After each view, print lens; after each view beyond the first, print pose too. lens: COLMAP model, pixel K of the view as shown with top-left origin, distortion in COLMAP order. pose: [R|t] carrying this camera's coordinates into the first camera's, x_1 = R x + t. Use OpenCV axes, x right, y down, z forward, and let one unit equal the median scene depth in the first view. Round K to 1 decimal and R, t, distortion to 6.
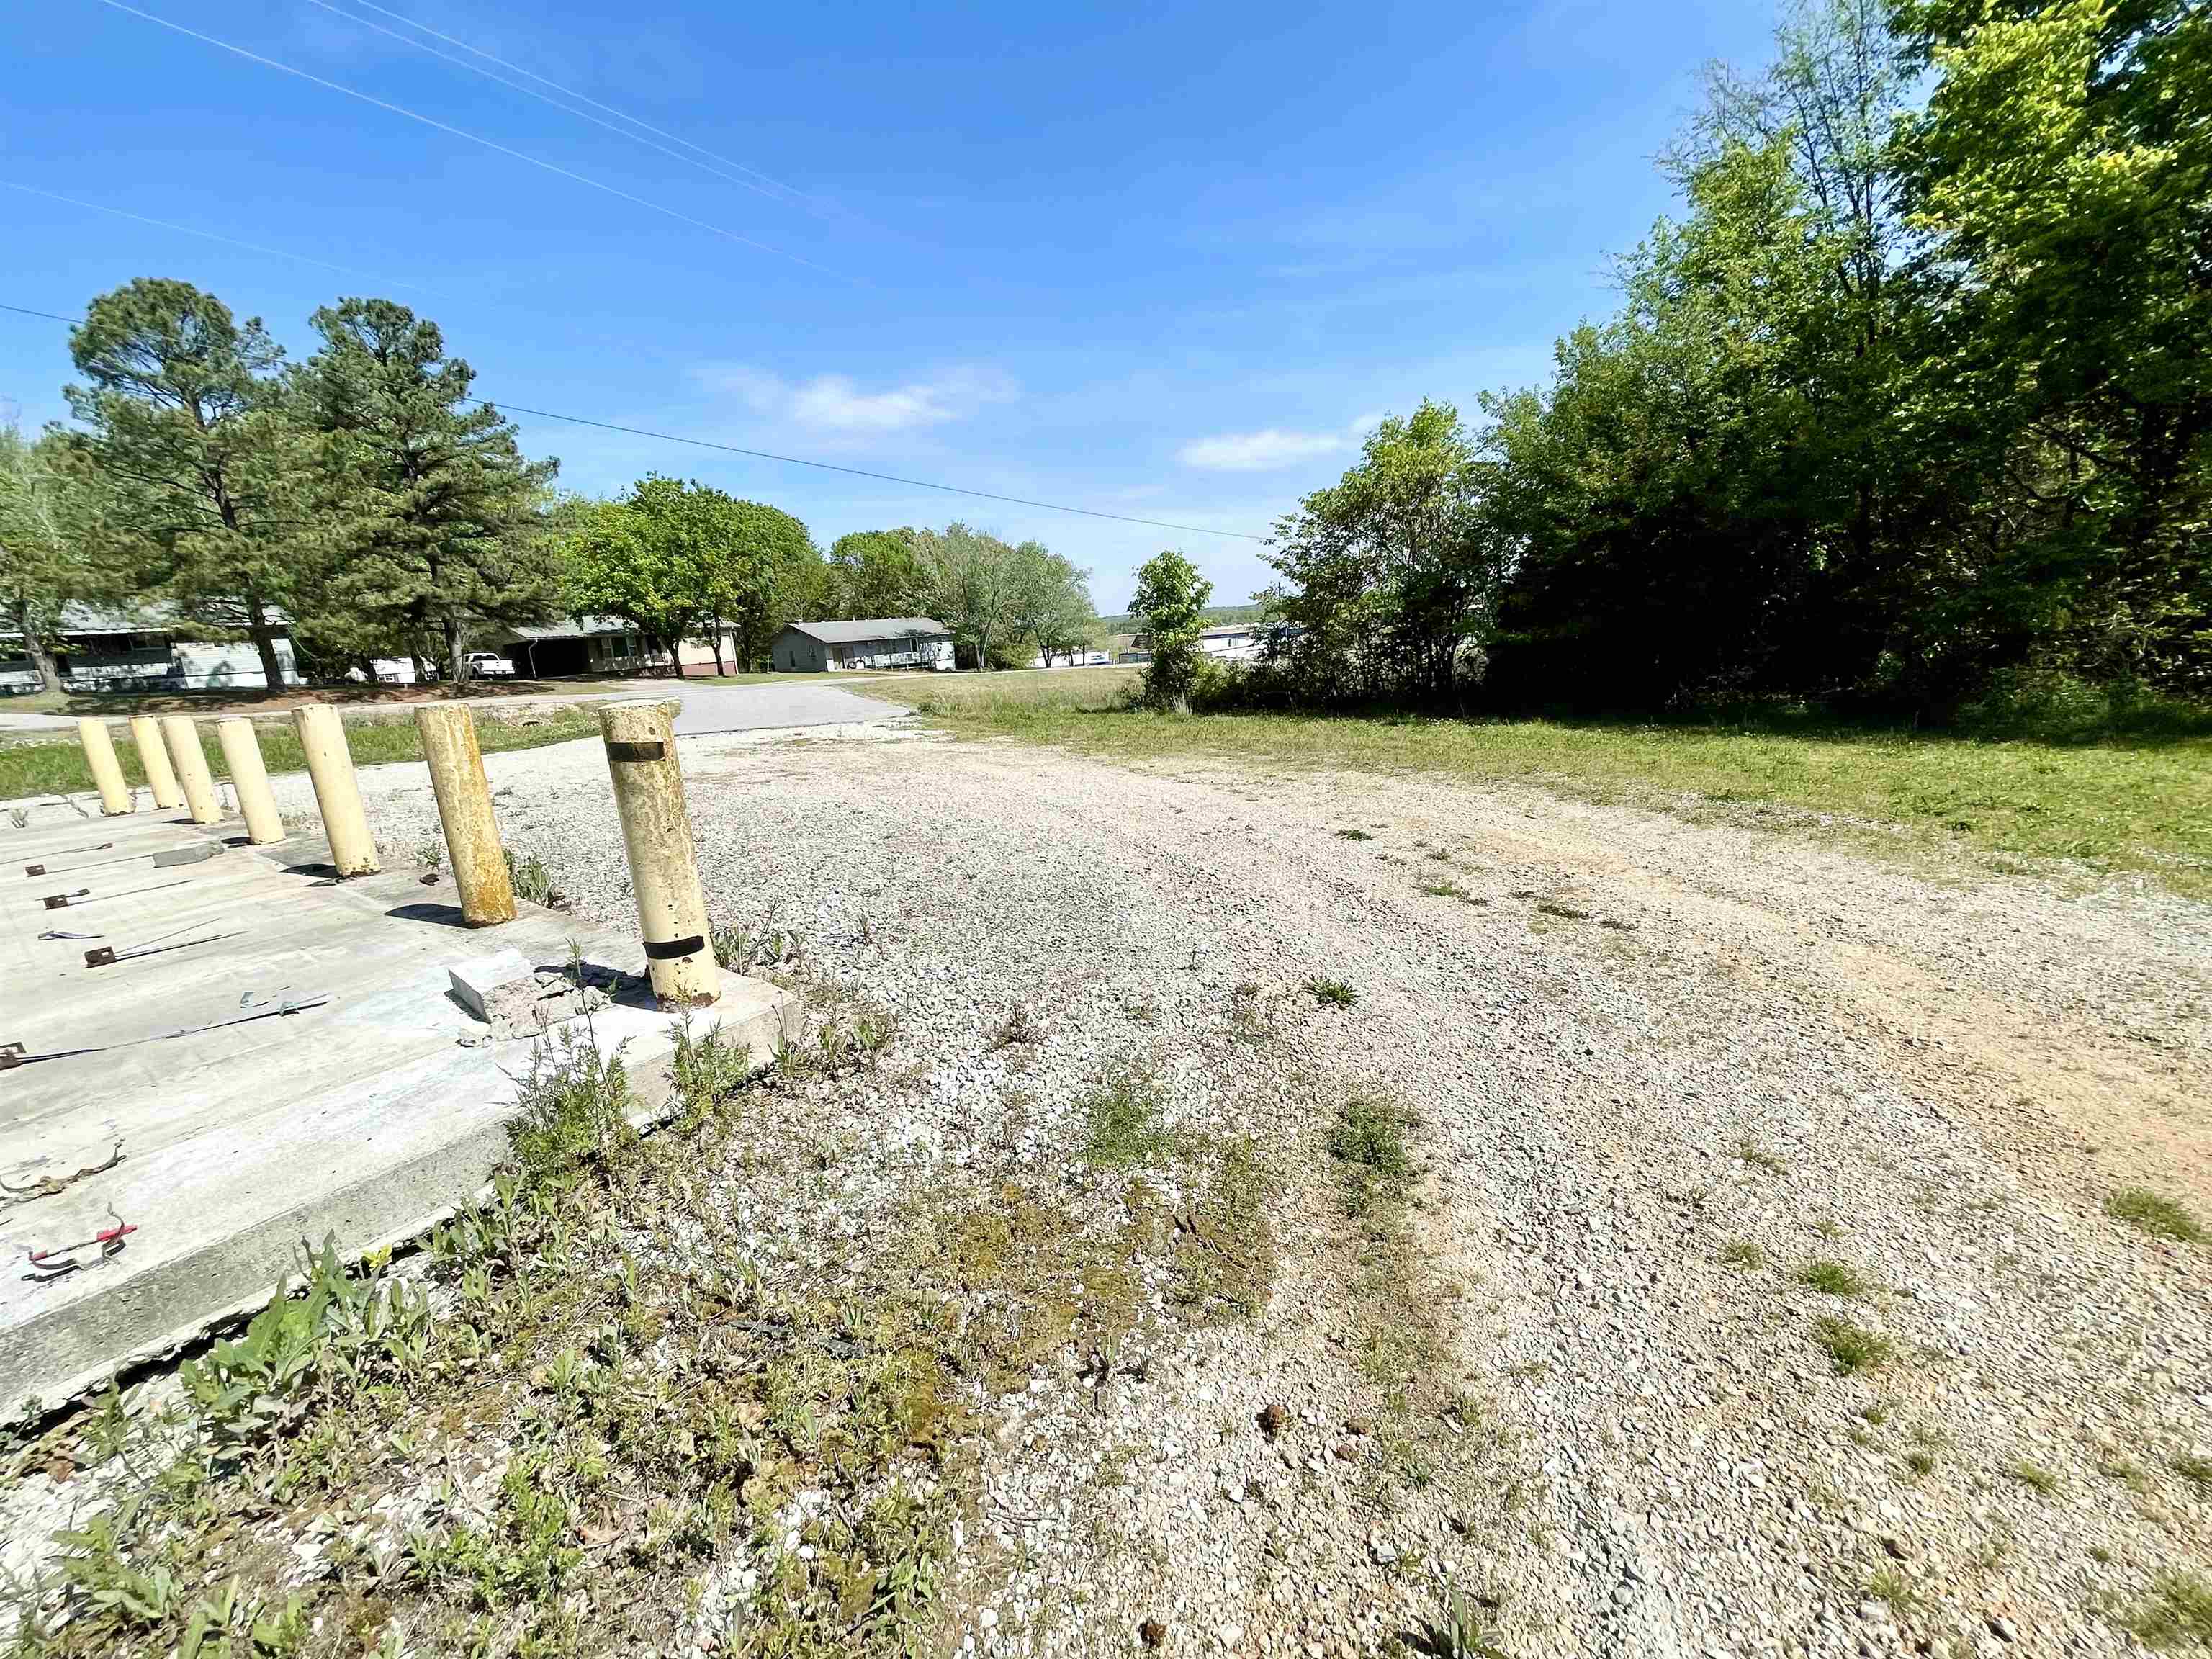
lens RADIAL K [[894.7, 0, 1099.9], [0, 894.7, 842.6], [0, 0, 1]] dist [0.000790, 0.001136]
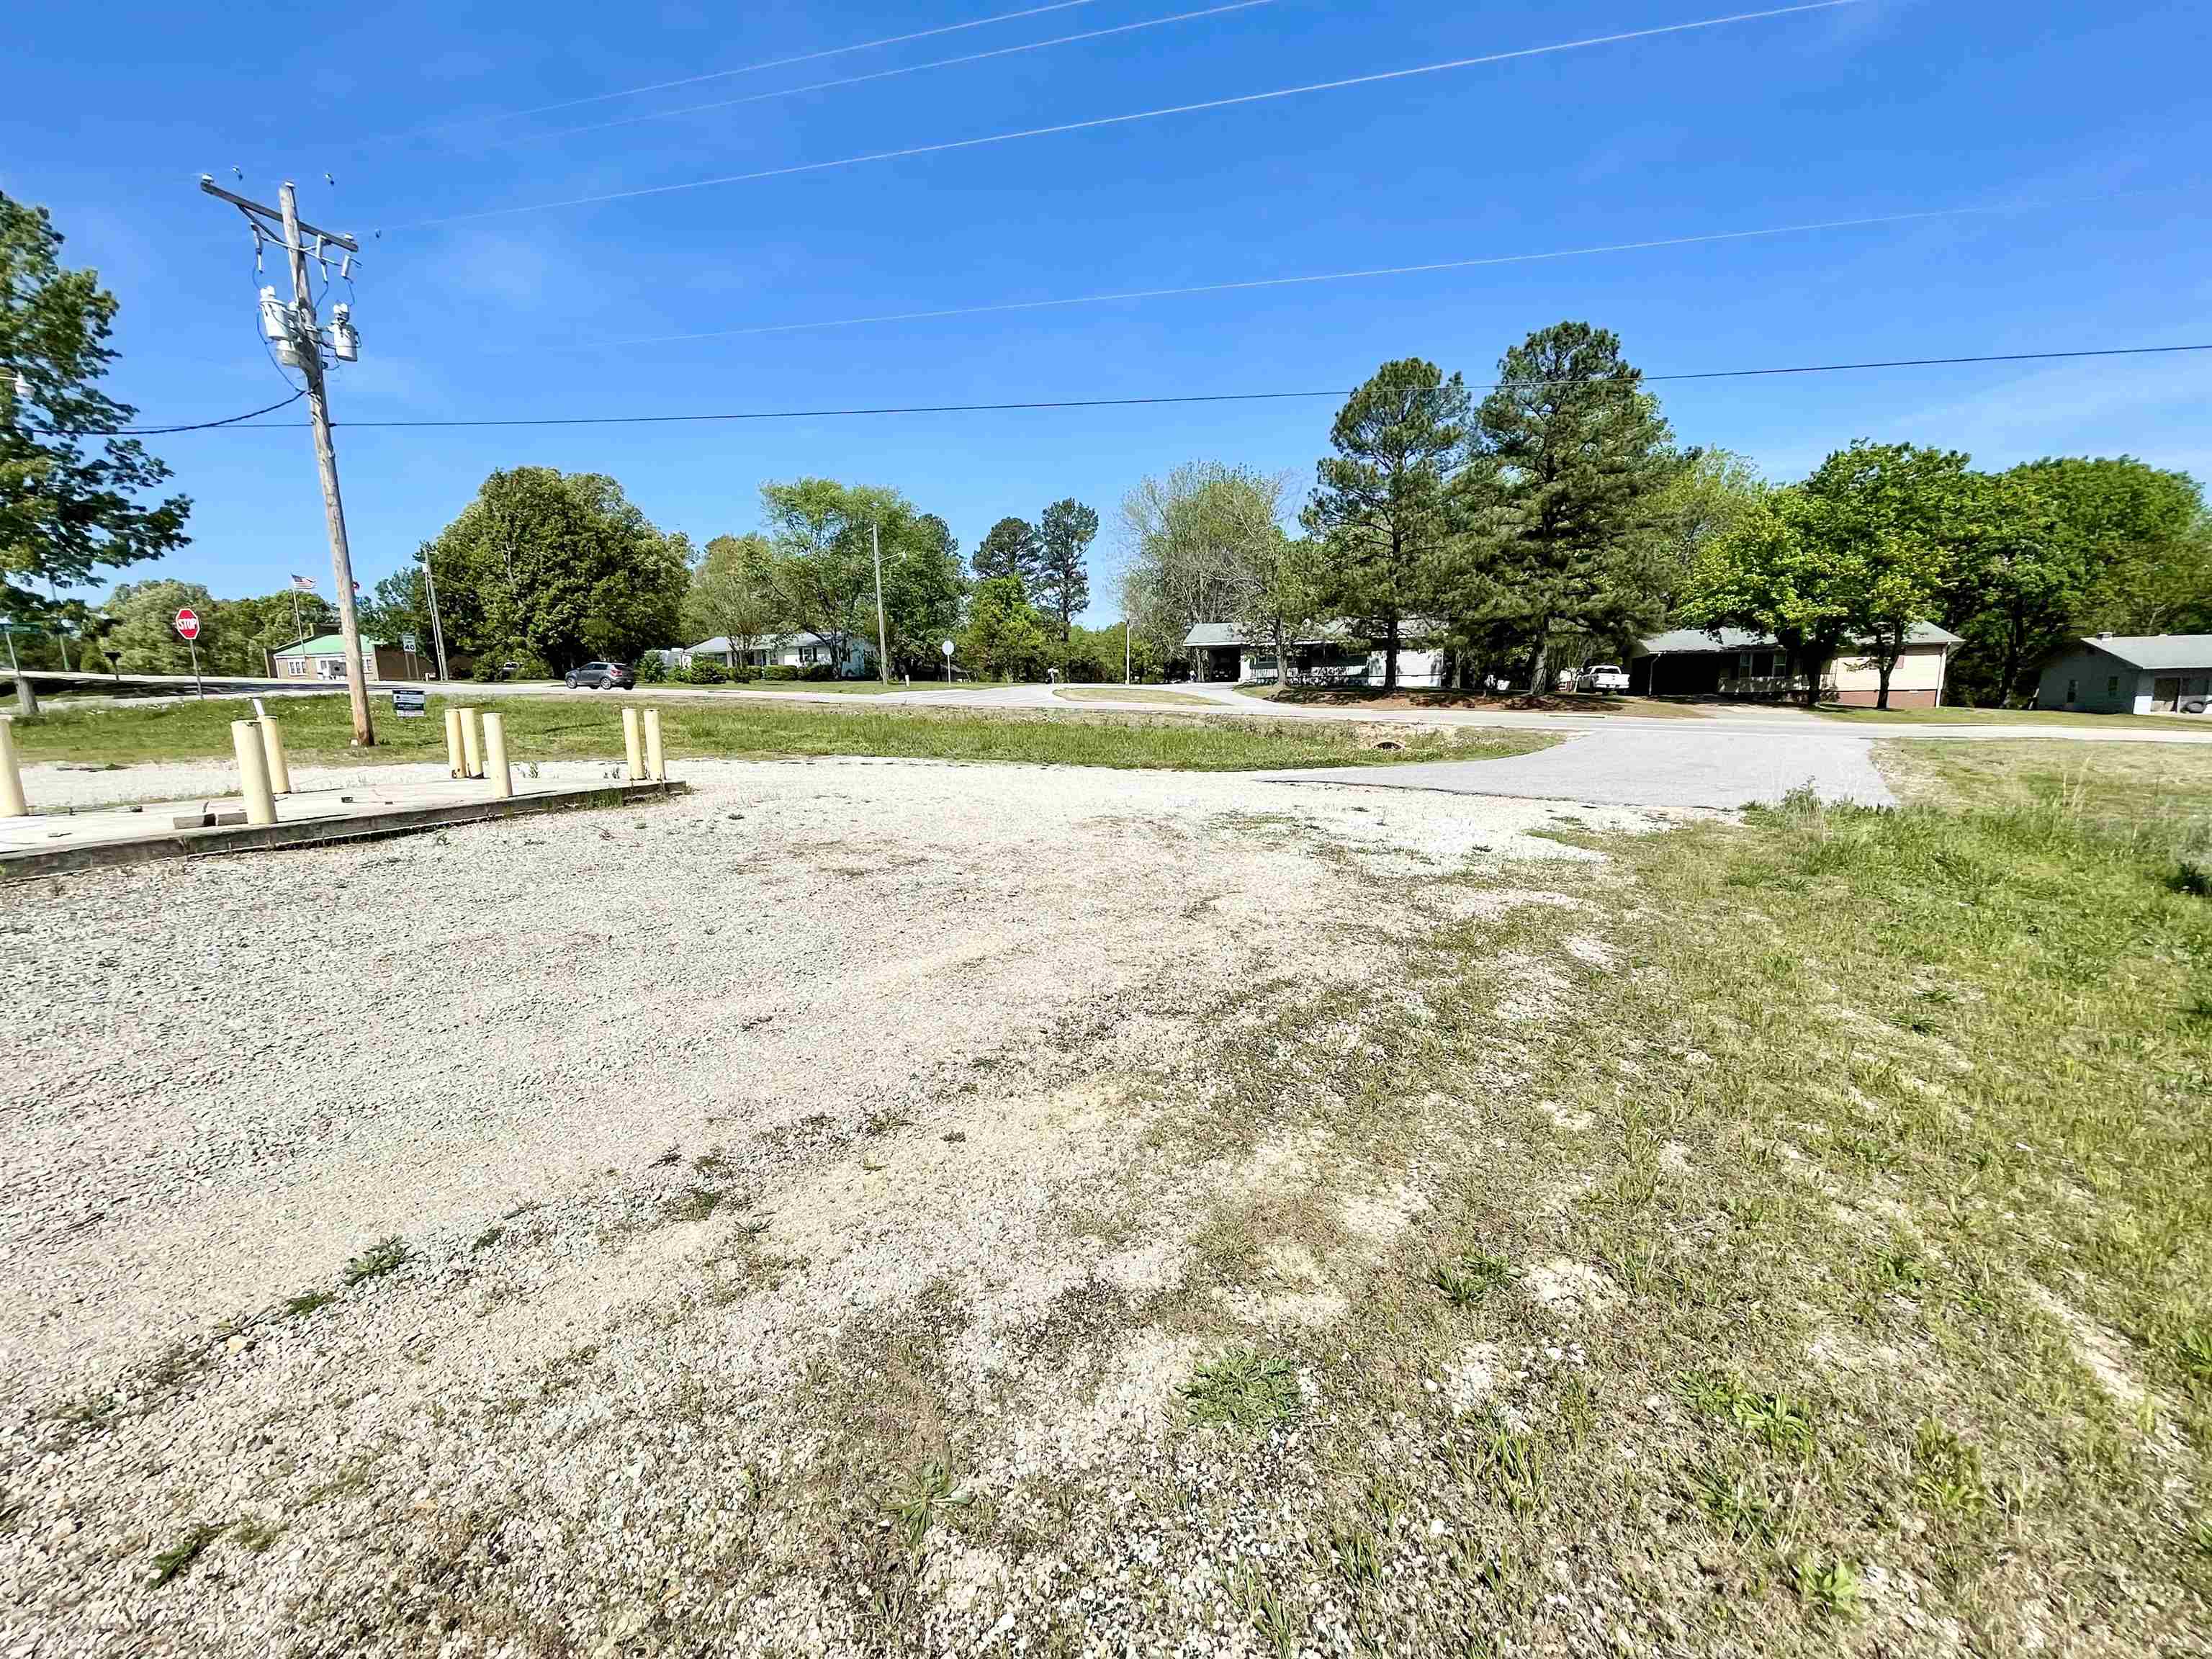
lens RADIAL K [[894.7, 0, 1099.9], [0, 894.7, 842.6], [0, 0, 1]] dist [0.000790, 0.001136]
pose [[0.353232, 0.215015, -0.910492, 0.055824], [-0.225942, 0.964028, 0.140001, -0.045127], [0.907842, 0.156266, 0.389107, 0.174532]]
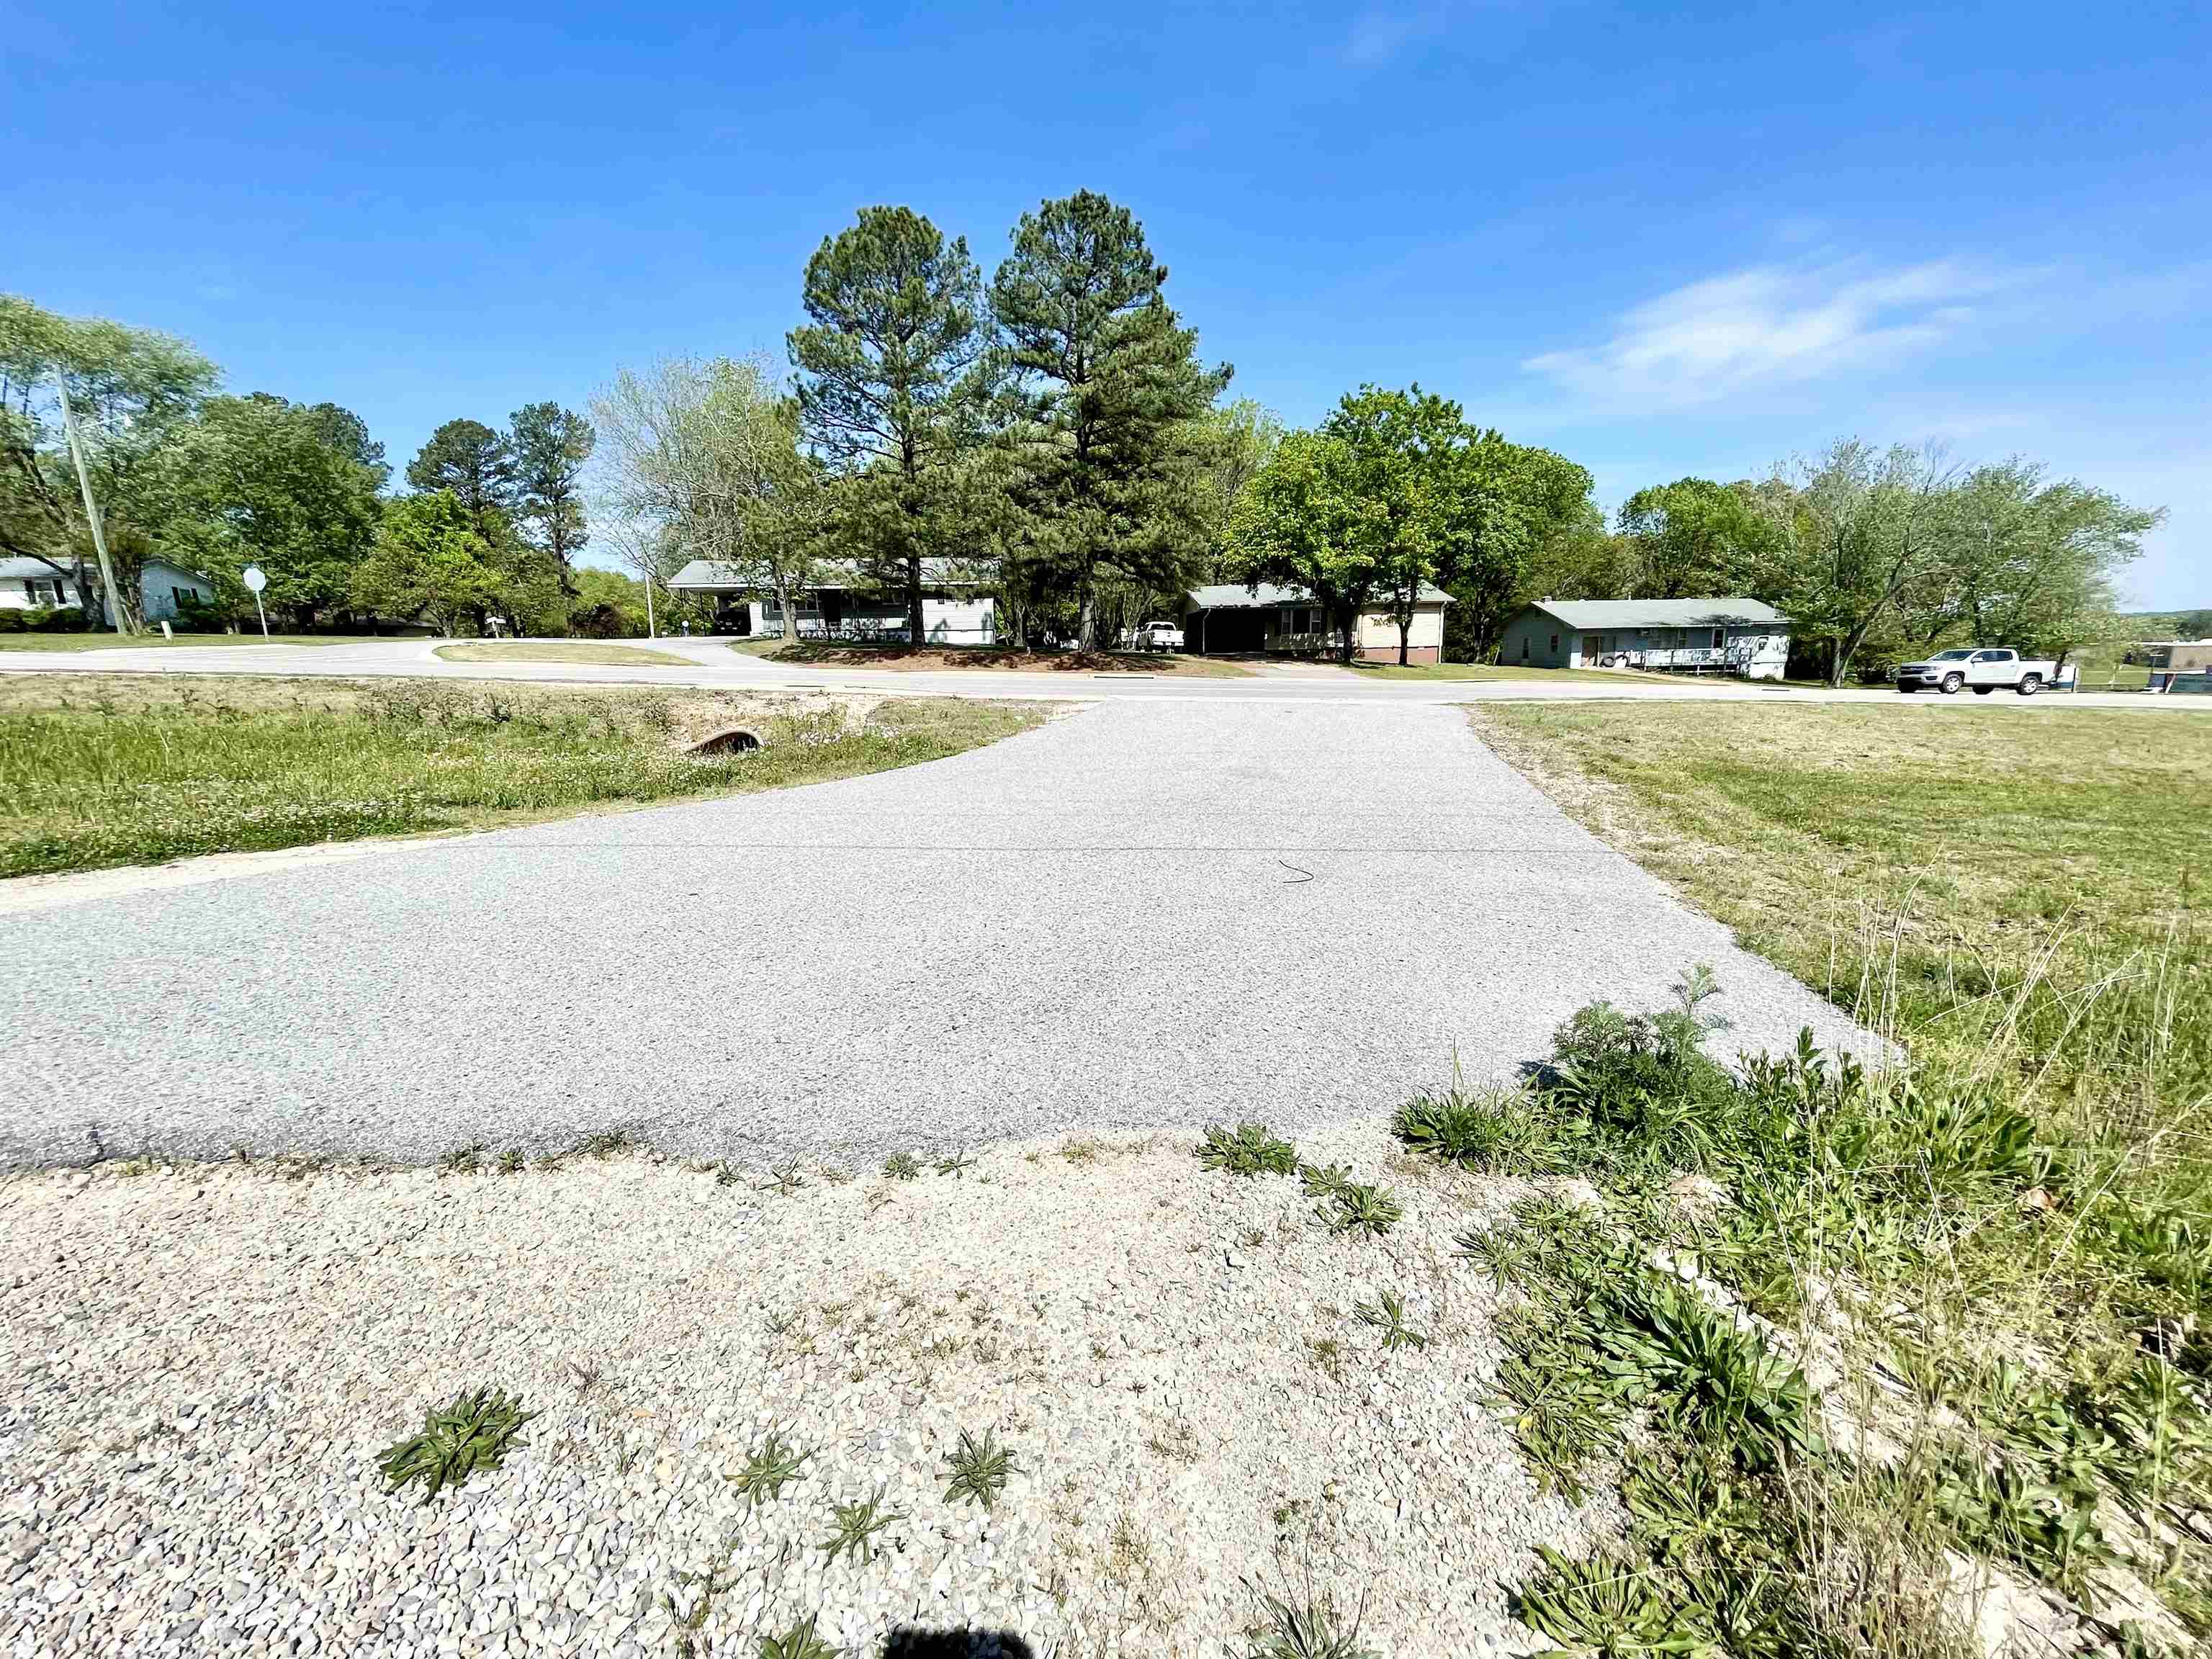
lens RADIAL K [[894.7, 0, 1099.9], [0, 894.7, 842.6], [0, 0, 1]] dist [0.000790, 0.001136]
pose [[0.703833, 0.204046, -0.680430, -0.082016], [-0.195337, 0.976525, 0.090783, -0.074711], [0.682981, 0.069017, 0.727168, 0.368635]]
